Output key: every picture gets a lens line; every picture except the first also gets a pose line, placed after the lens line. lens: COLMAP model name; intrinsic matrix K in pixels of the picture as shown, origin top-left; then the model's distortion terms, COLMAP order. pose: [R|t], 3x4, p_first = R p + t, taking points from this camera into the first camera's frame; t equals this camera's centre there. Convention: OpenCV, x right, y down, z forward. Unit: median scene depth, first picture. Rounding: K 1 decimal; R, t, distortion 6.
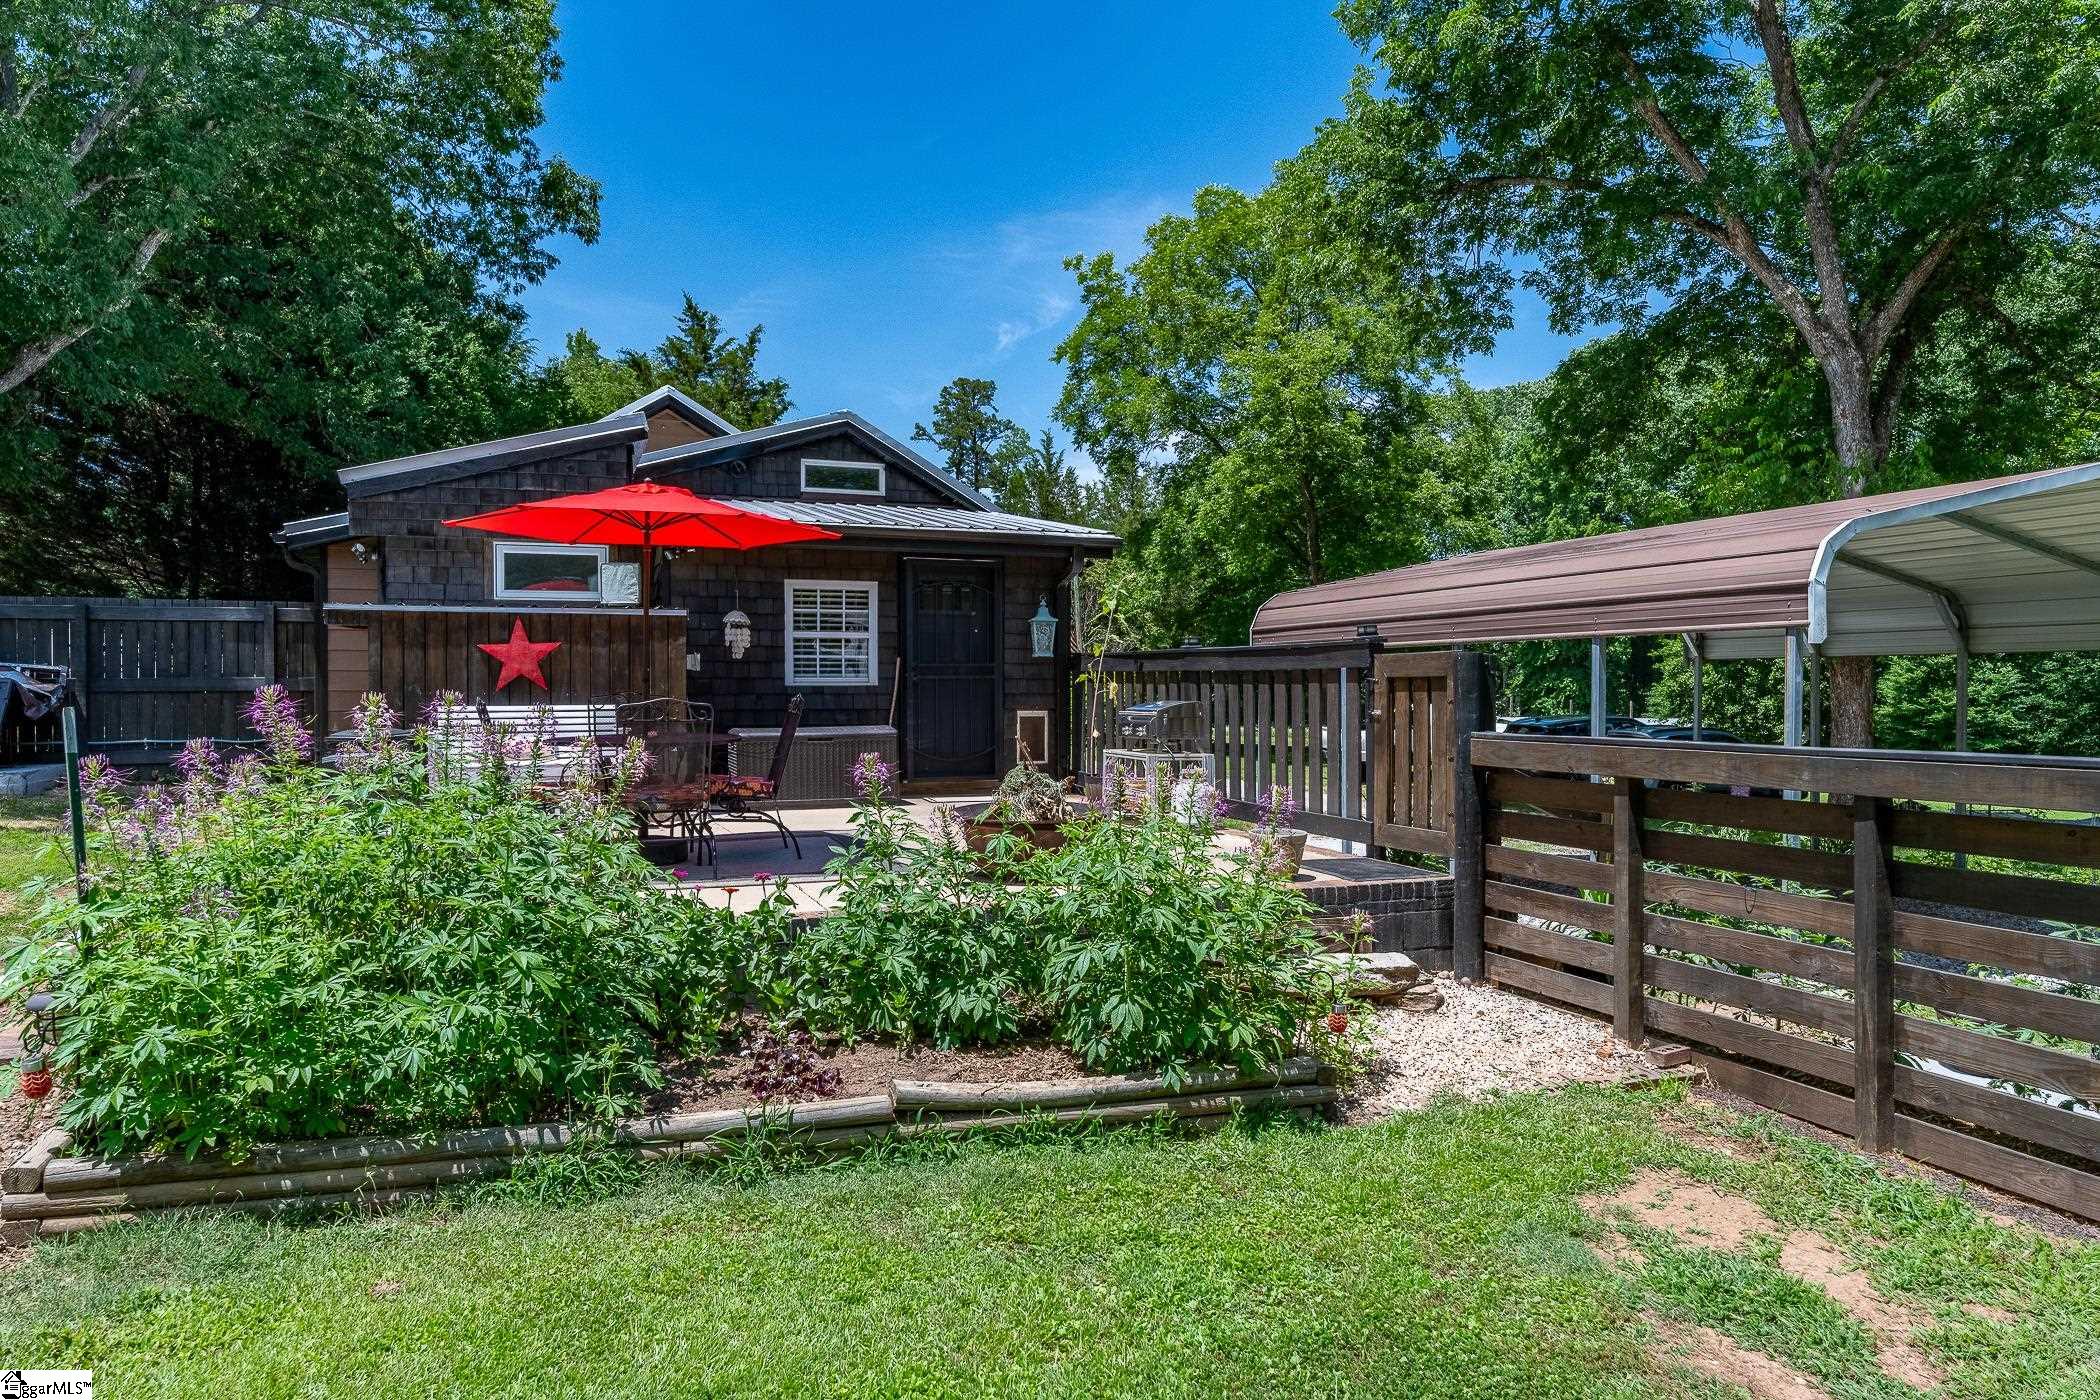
lens RADIAL K [[1394.4, 0, 1042.9], [0, 1394.4, 696.3], [0, 0, 1]] dist [0.003740, -0.007061]
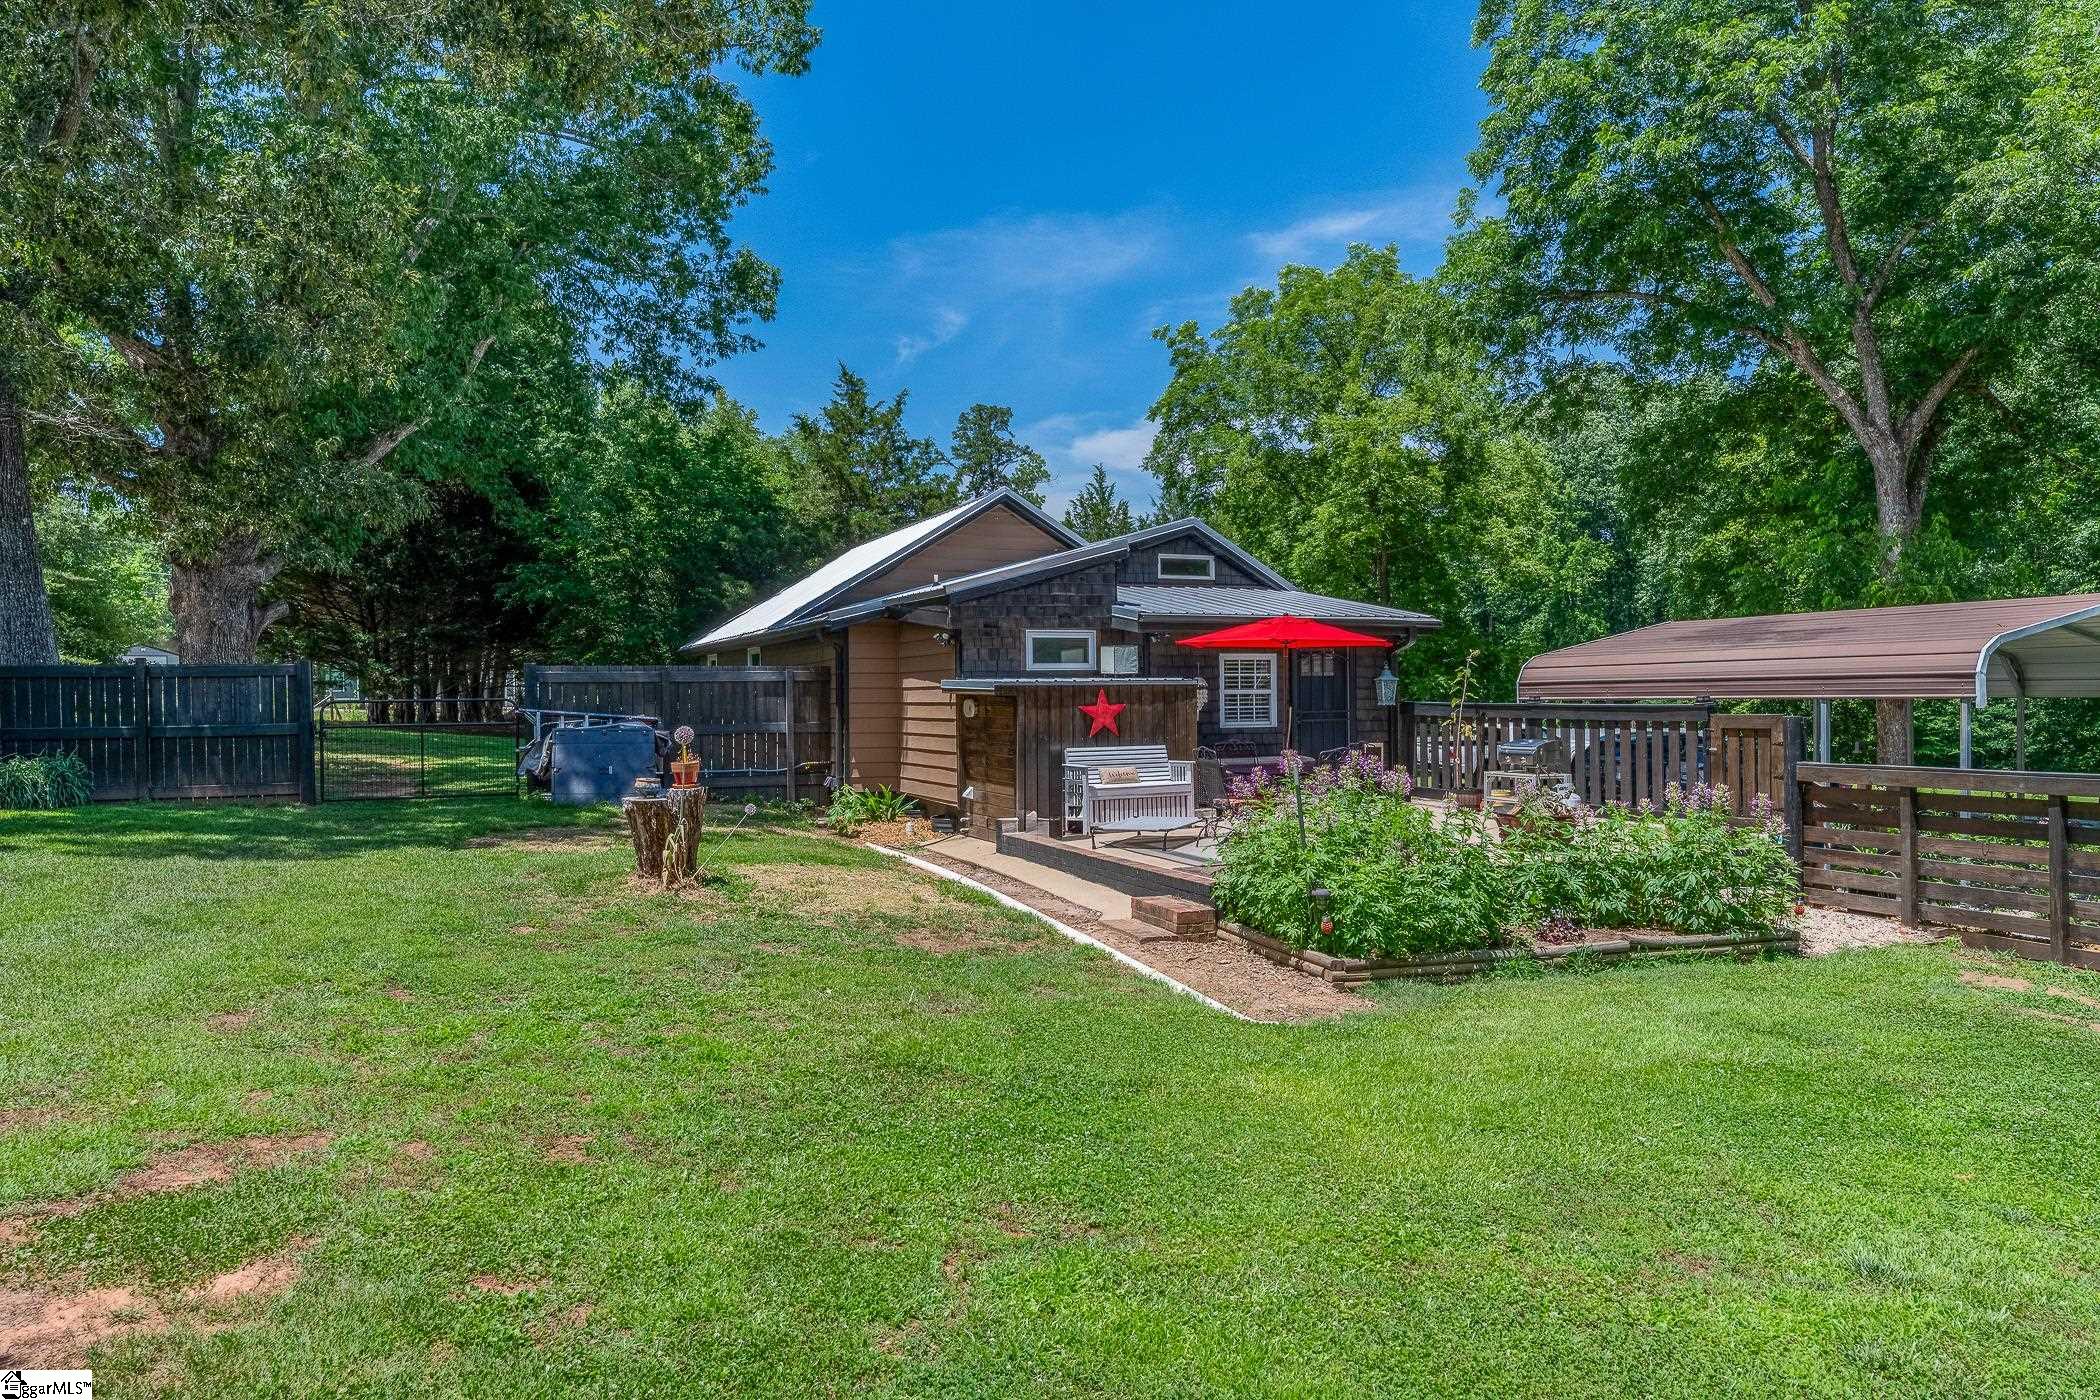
lens RADIAL K [[1425.7, 0, 1048.1], [0, 1425.7, 700.6], [0, 0, 1]] dist [-0.000463, -0.003818]
pose [[0.999157, -0.008306, 0.040214, -0.317735], [0.008508, 0.999952, -0.004845, -0.022965], [-0.040172, 0.005183, 0.999179, -0.339278]]
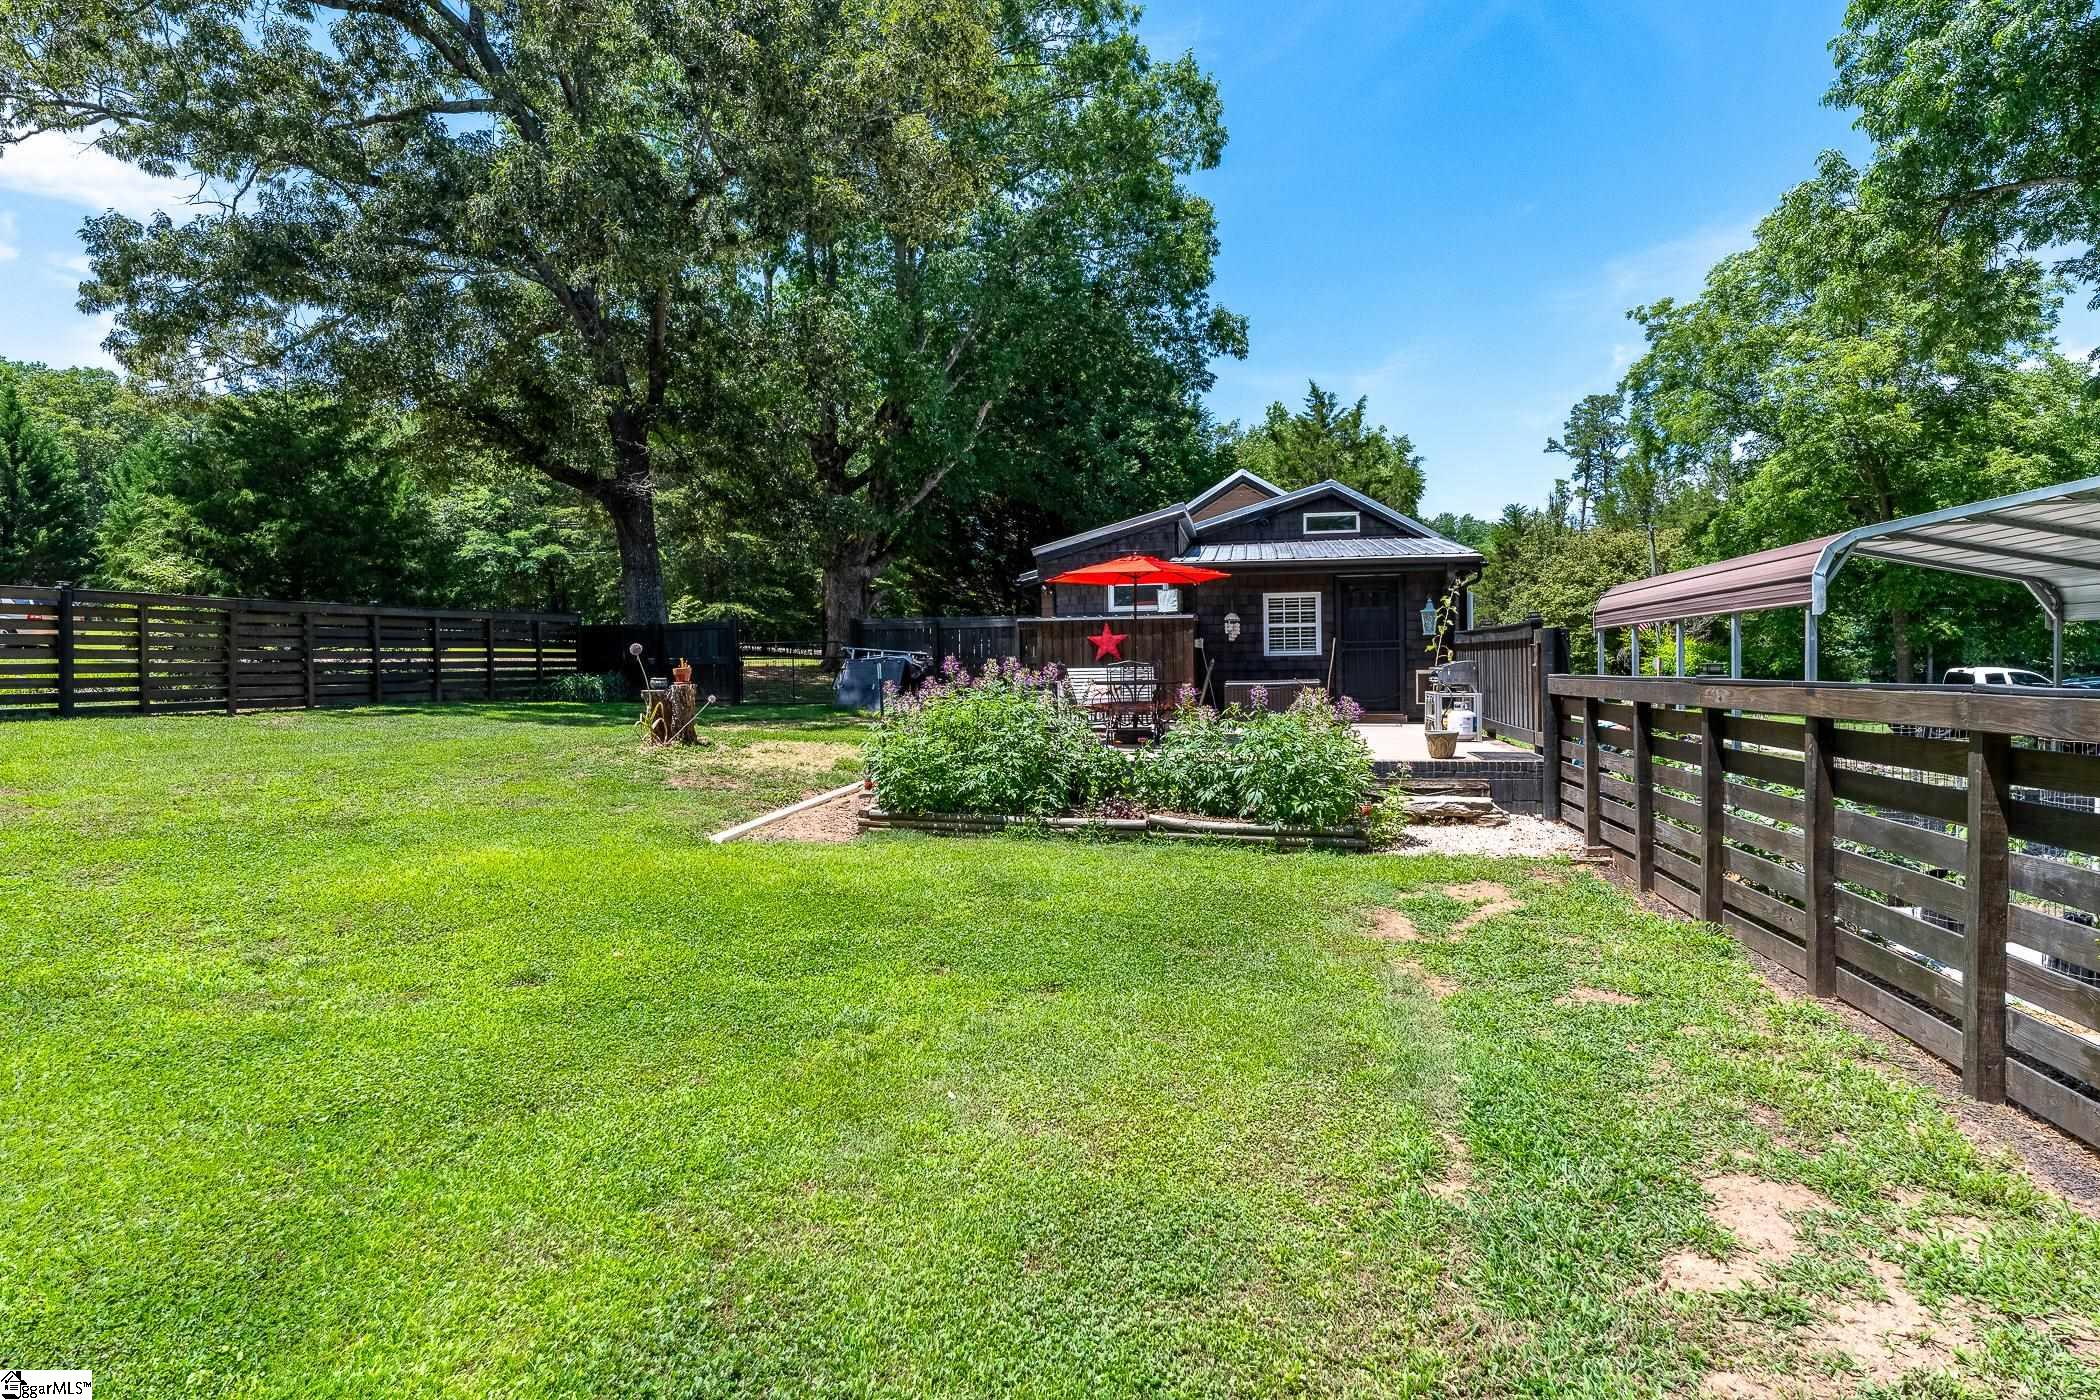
lens RADIAL K [[1112.5, 0, 1038.1], [0, 1112.5, 668.2], [0, 0, 1]] dist [-0.016528, 0.001367]
pose [[0.850200, -0.010058, -0.526364, 0.221579], [0.008644, 0.999949, -0.005146, 0.008905], [0.526389, -0.000174, 0.850244, -0.220939]]
